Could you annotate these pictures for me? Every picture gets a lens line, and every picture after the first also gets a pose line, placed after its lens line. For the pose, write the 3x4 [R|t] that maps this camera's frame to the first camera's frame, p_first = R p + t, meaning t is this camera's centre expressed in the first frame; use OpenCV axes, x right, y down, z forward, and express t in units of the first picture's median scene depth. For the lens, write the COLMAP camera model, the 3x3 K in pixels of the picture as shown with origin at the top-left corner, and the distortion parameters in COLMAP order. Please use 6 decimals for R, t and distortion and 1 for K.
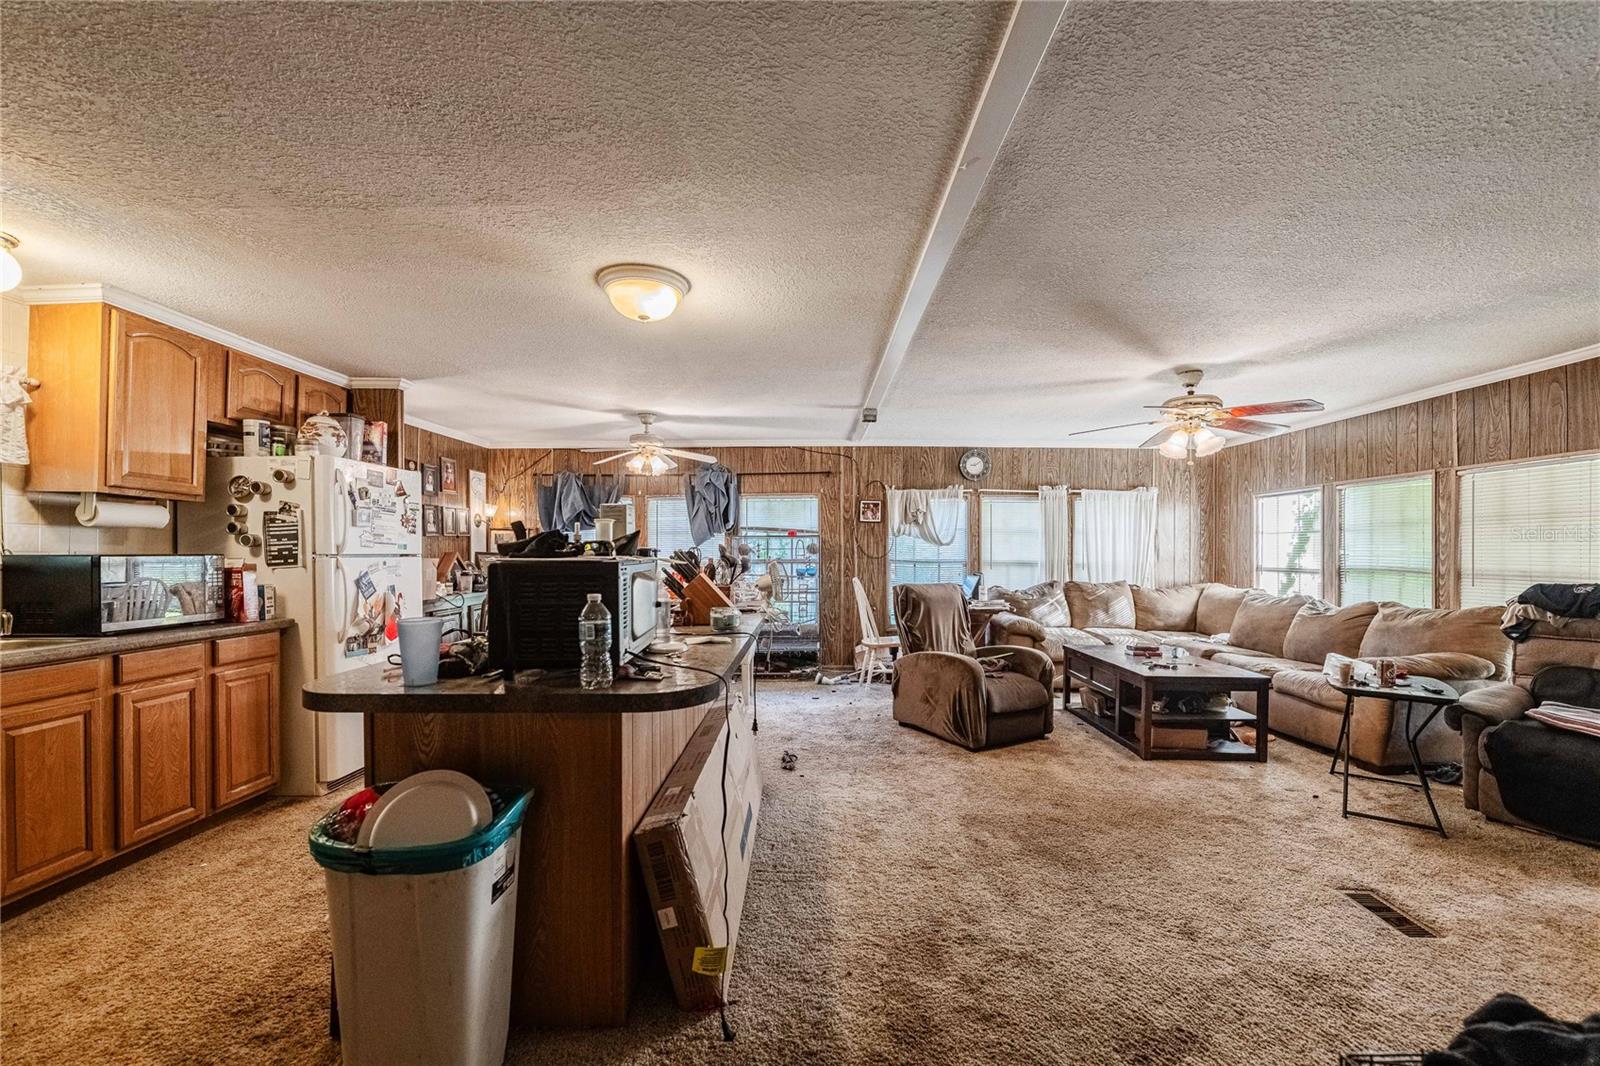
lens RADIAL K [[648.2, 0, 800.0], [0, 648.2, 553.0], [0, 0, 1]] dist [-0.010686, -0.000274]
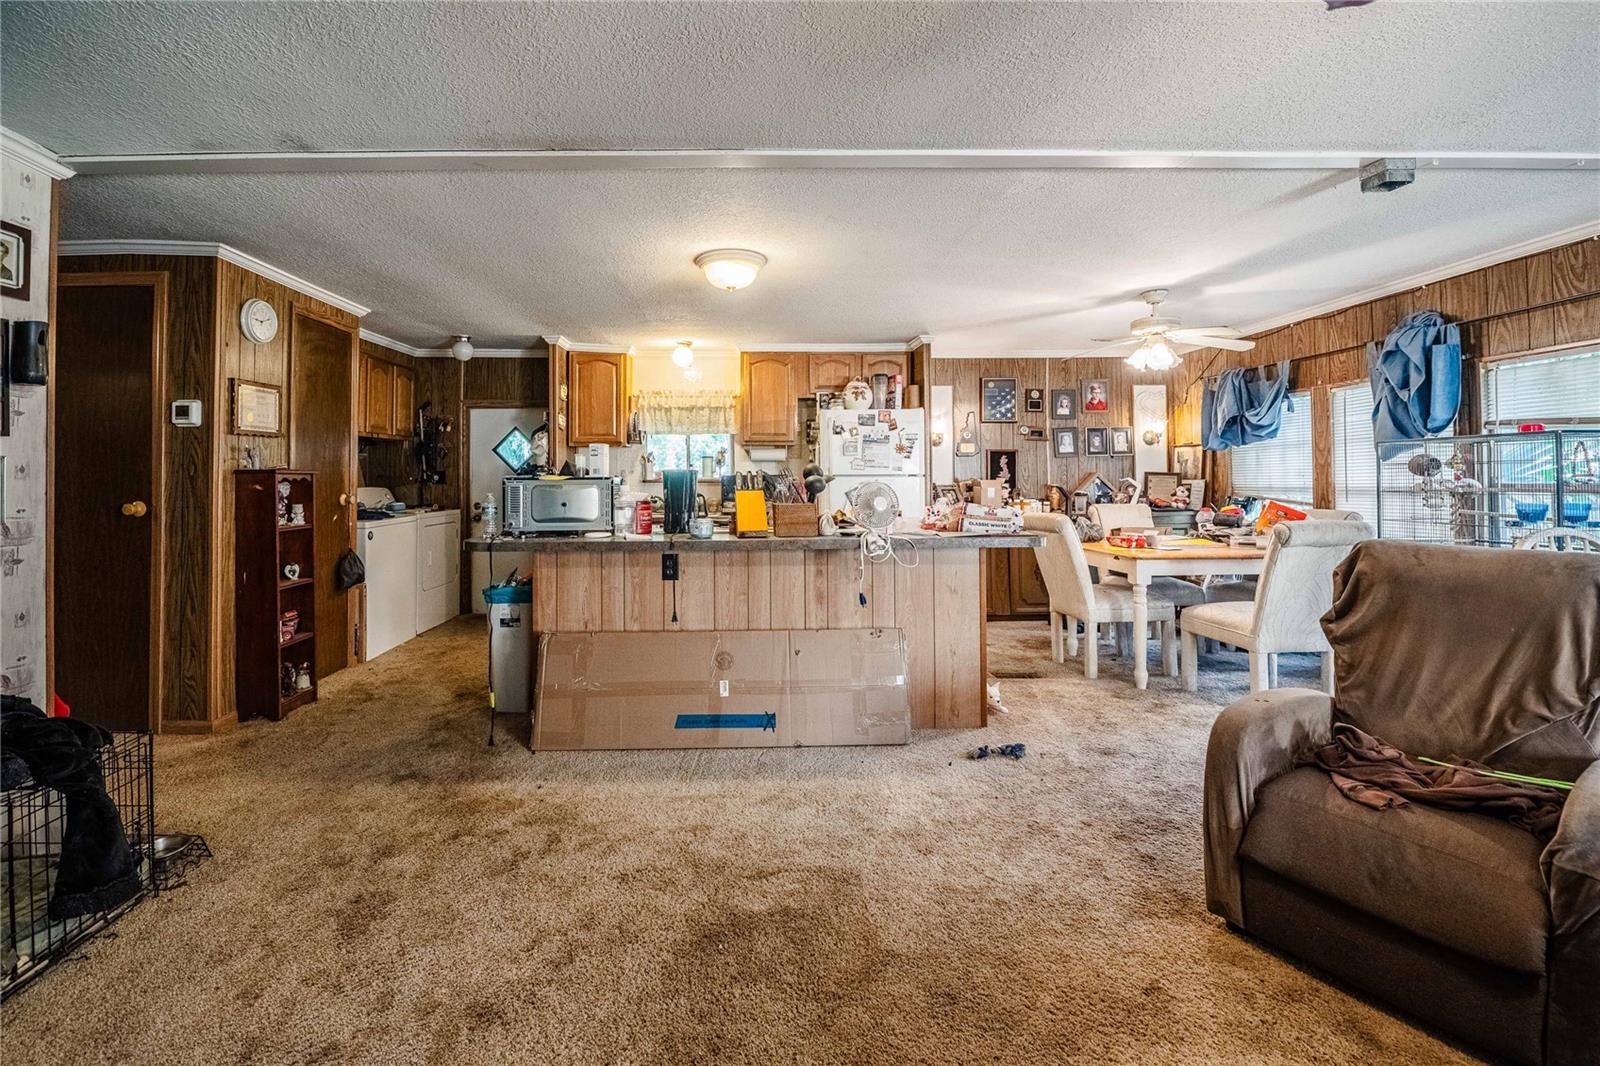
lens RADIAL K [[648.2, 0, 737.1], [0, 648.2, 462.3], [0, 0, 1]] dist [-0.010686, -0.000274]
pose [[0.036143, -0.020219, -0.999142, 0.735461], [0.004039, 0.999790, -0.020086, 0.002092], [0.999338, -0.003310, 0.036217, 0.694292]]
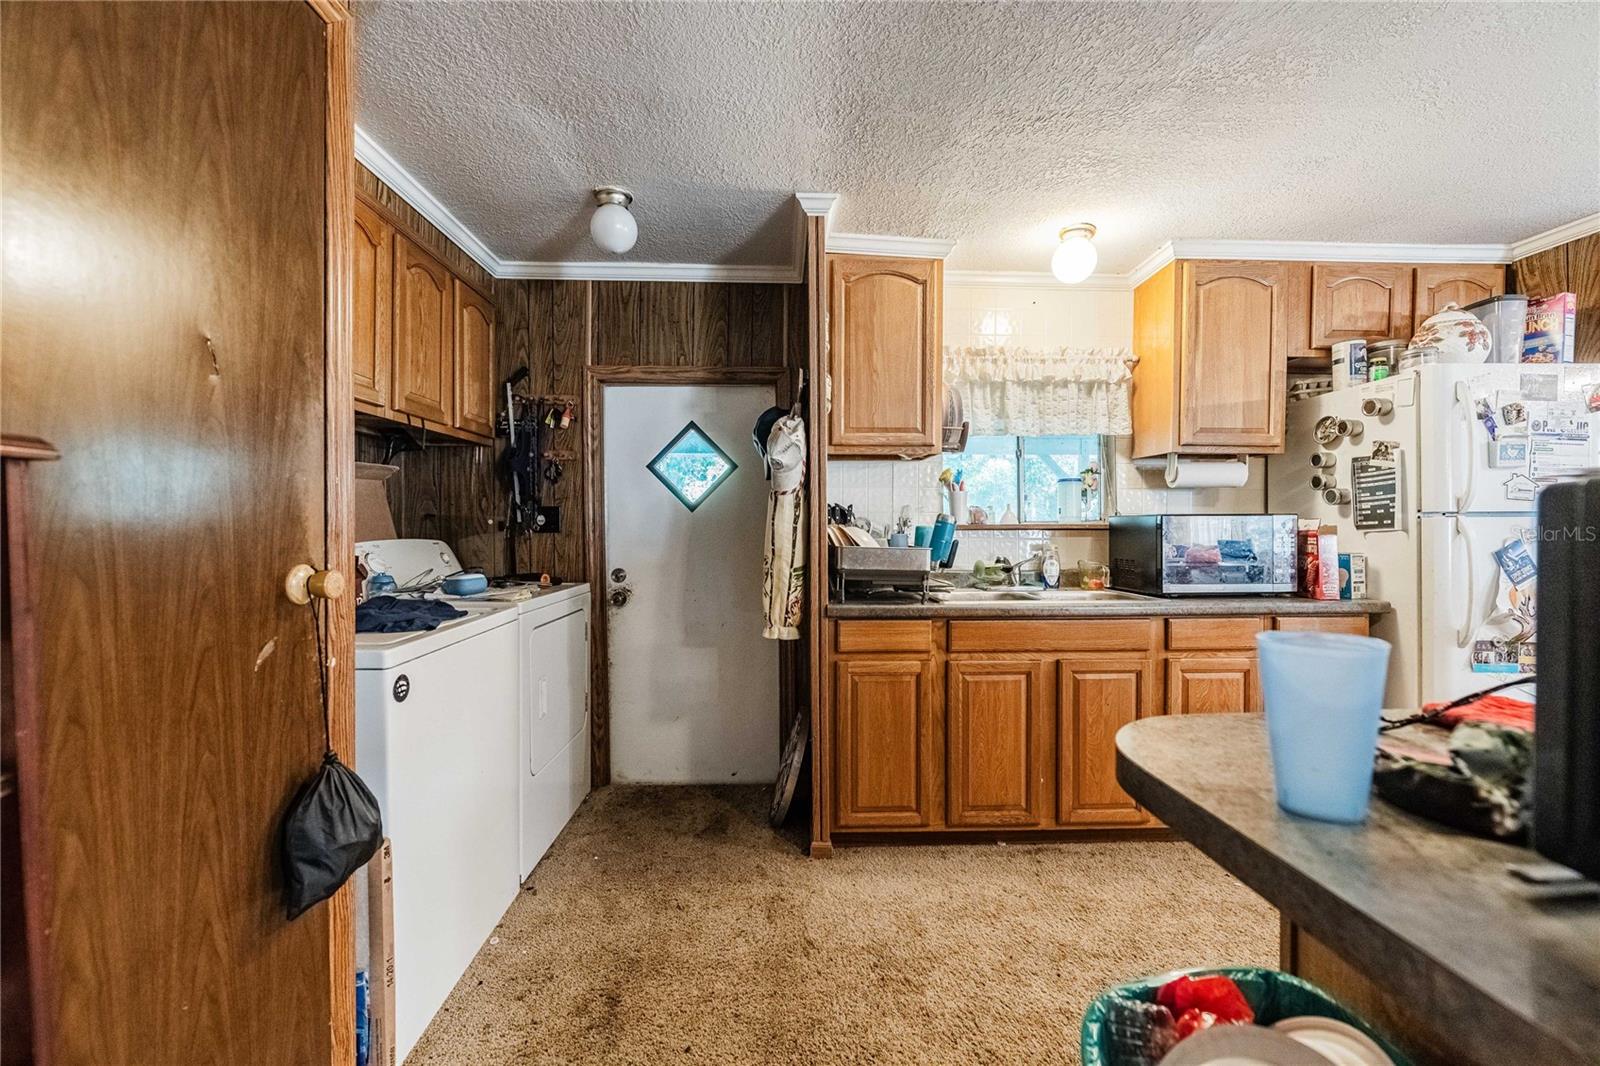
lens RADIAL K [[648.2, 0, 793.0], [0, 648.2, 531.2], [0, 0, 1]] dist [-0.010686, -0.000274]
pose [[0.043752, 0.008346, -0.999008, -0.089947], [0.003002, 0.999959, 0.008486, 0.013437], [0.999038, -0.003370, 0.043725, 0.277367]]
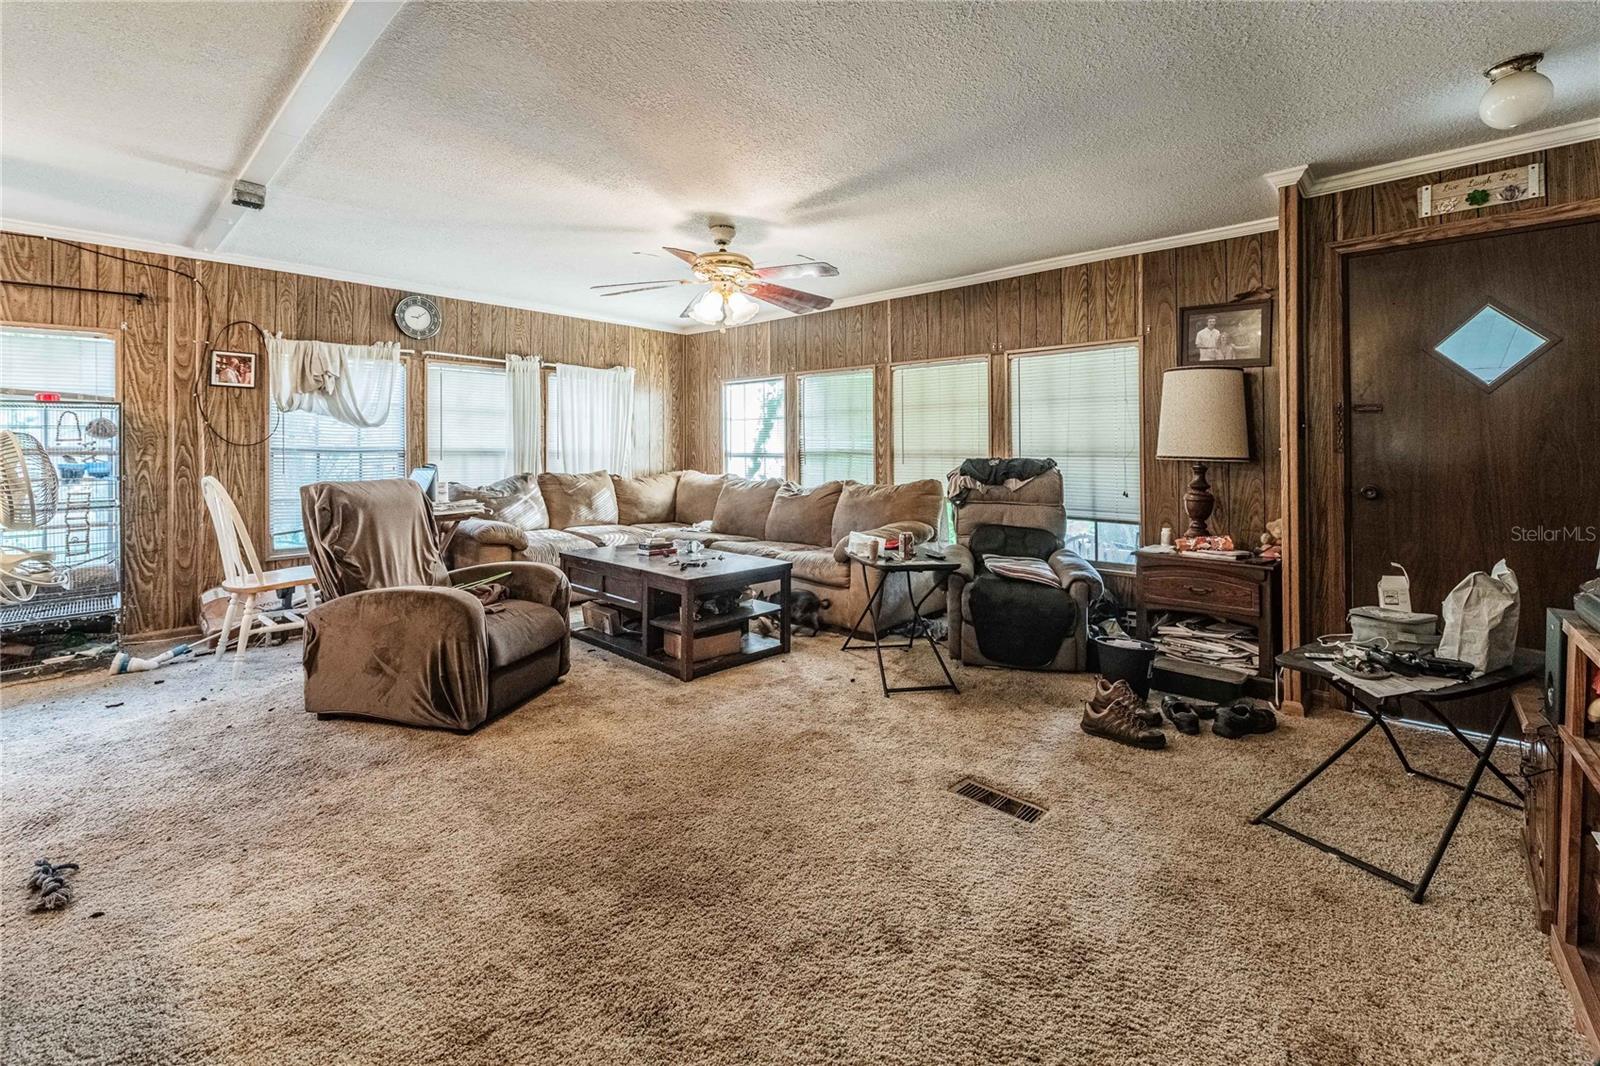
lens RADIAL K [[674.7, 0, 791.8], [0, 674.7, 444.9], [0, 0, 1]] dist [-0.007481, -0.000572]
pose [[0.670081, 0.001275, 0.742287, -0.016579], [0.003526, 0.999982, -0.004901, 0.022095], [-0.742280, 0.005902, 0.670064, 0.320838]]
